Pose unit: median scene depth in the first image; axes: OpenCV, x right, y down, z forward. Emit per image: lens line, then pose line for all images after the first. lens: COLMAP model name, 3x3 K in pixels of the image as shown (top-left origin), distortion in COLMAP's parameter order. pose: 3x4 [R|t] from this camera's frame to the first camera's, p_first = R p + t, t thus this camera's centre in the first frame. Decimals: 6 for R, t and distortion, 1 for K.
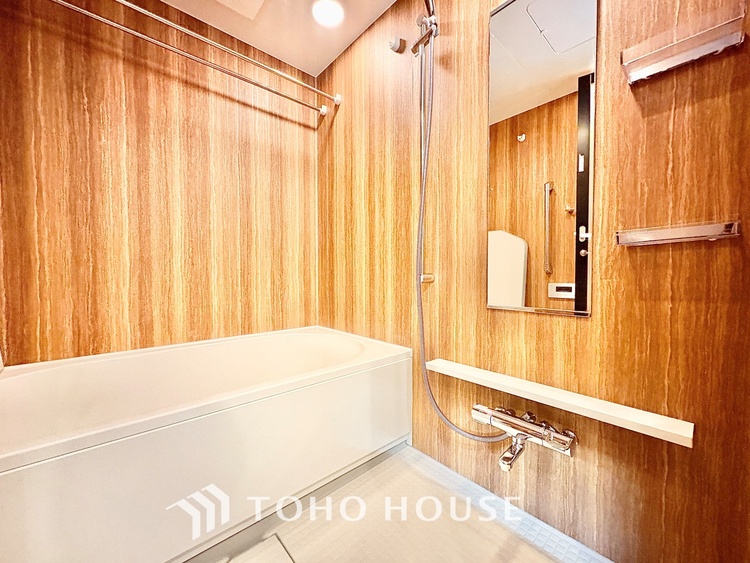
lens RADIAL K [[297.9, 0, 376.1], [0, 297.9, 282.0], [0, 0, 1]] dist [0.001676, -0.000101]
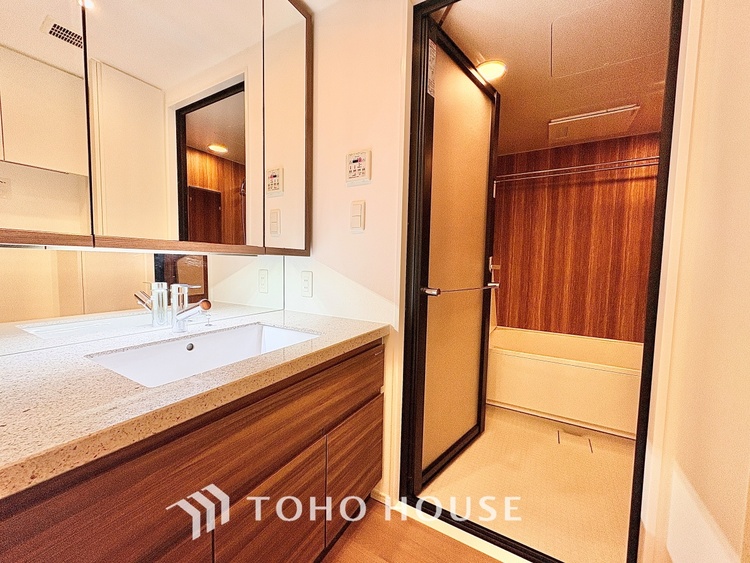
lens RADIAL K [[297.9, 0, 374.1], [0, 297.9, 281.9], [0, 0, 1]] dist [0.001676, -0.000101]
pose [[0.326579, 0.071318, -0.942475, 0.618378], [-0.041067, 0.997278, 0.061235, -0.165169], [0.944277, 0.018706, 0.328619, -0.655385]]
